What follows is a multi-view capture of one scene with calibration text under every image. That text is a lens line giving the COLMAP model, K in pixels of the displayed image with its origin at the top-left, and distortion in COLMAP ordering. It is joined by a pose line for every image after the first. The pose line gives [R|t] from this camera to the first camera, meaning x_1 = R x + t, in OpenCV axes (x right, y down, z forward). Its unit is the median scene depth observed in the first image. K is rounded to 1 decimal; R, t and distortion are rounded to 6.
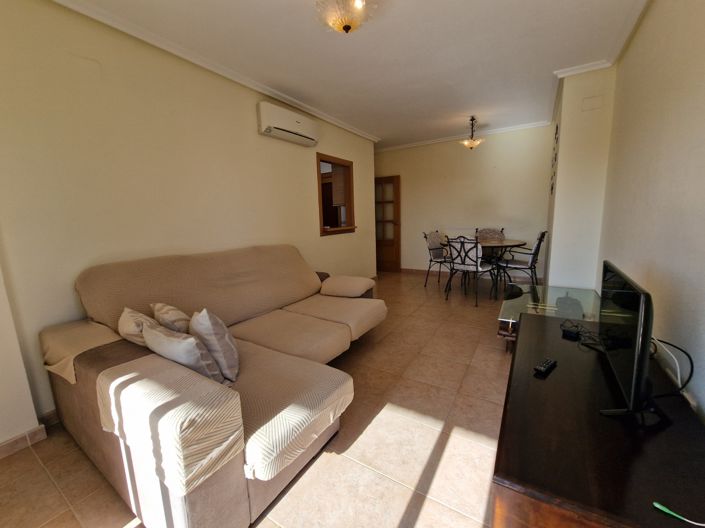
lens RADIAL K [[288.2, 0, 350.4], [0, 288.2, 263.3], [0, 0, 1]] dist [-0.001010, -0.003499]
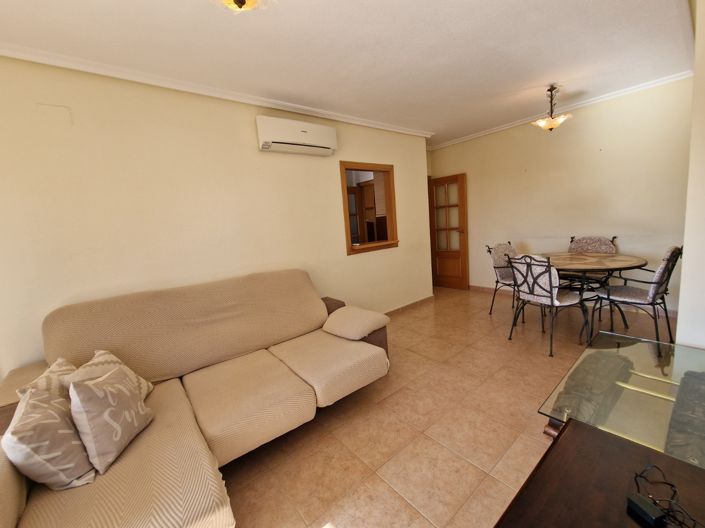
lens RADIAL K [[288.2, 0, 350.4], [0, 288.2, 263.3], [0, 0, 1]] dist [-0.001010, -0.003499]
pose [[0.944767, 0.003167, -0.327728, 0.204042], [-0.003050, 0.999995, 0.000872, -0.073553], [0.327729, 0.000176, 0.944772, 0.179493]]
